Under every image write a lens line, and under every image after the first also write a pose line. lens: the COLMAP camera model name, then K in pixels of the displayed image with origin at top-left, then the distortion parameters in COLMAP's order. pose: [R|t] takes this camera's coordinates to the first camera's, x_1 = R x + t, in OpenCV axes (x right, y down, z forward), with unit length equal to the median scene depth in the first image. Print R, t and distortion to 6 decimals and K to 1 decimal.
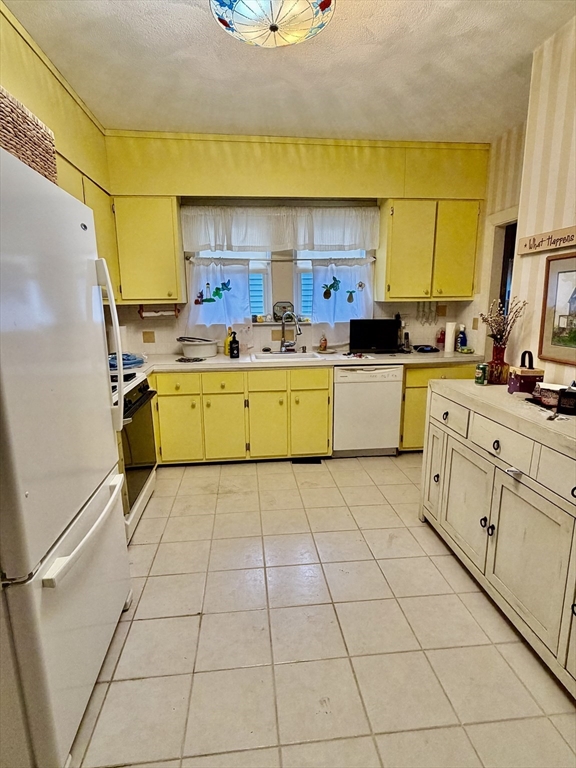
lens RADIAL K [[409.2, 0, 288.0], [0, 409.2, 384.0], [0, 0, 1]] dist [-0.000459, 0.000098]
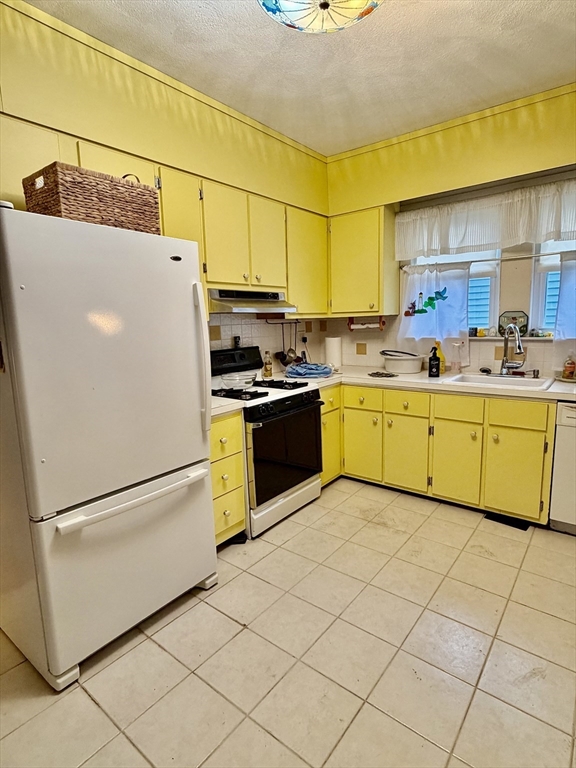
lens RADIAL K [[409.2, 0, 288.0], [0, 409.2, 384.0], [0, 0, 1]] dist [-0.000459, 0.000098]
pose [[0.712244, 0.101396, -0.694569, 0.255413], [-0.115880, 0.992920, 0.026122, -0.035381], [0.692300, 0.061881, 0.718951, 0.159099]]
